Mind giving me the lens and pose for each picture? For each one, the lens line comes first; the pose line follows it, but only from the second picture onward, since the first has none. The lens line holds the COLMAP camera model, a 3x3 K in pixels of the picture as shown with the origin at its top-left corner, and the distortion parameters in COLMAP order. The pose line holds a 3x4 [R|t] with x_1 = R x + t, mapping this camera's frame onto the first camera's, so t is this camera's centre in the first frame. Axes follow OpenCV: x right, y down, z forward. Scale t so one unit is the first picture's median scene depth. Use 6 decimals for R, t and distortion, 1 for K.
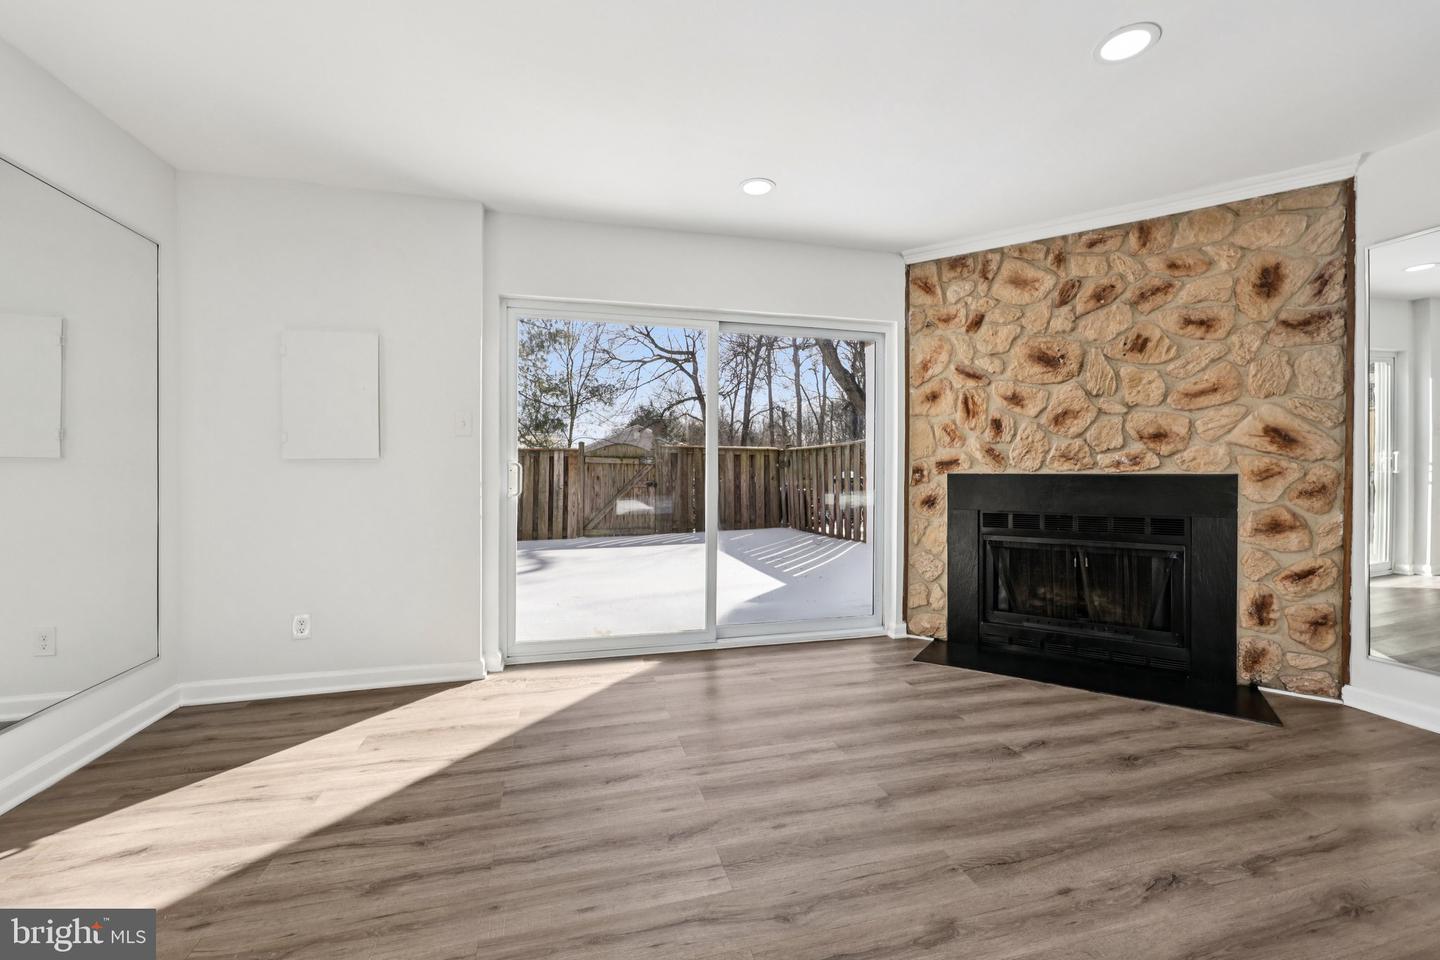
lens RADIAL K [[594.6, 0, 718.1], [0, 594.6, 474.5], [0, 0, 1]] dist [0.004085, -0.001365]
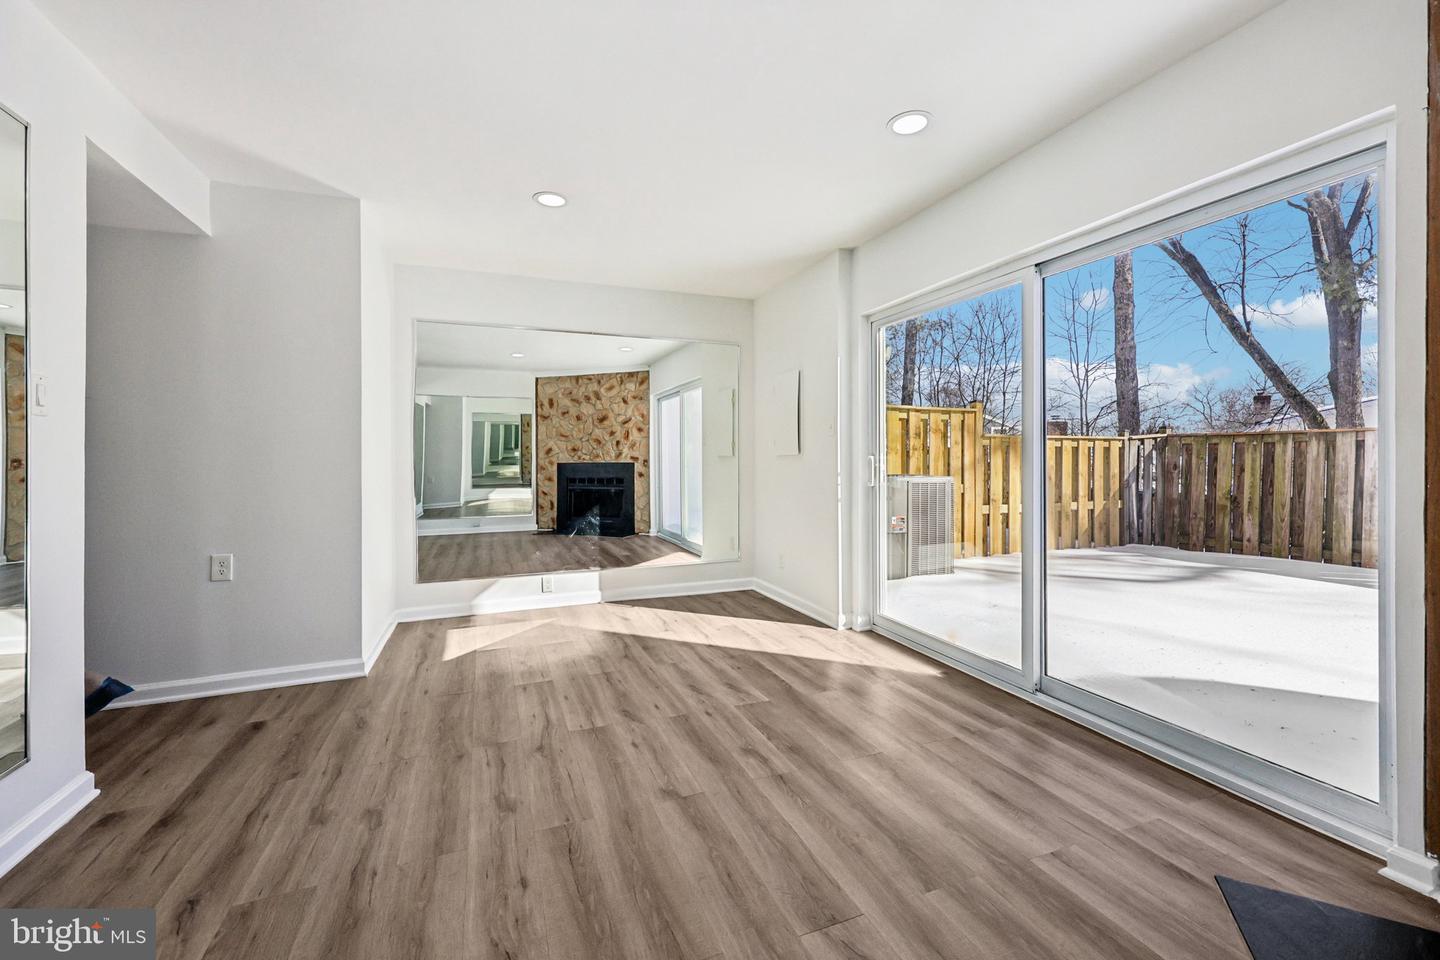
lens RADIAL K [[594.6, 0, 717.1], [0, 594.6, 466.4], [0, 0, 1]] dist [0.004085, -0.001365]
pose [[0.106670, 0.012241, -0.994219, 1.165425], [-0.006656, 0.999911, 0.011597, -0.018341], [0.994272, 0.005380, 0.106742, 0.874414]]
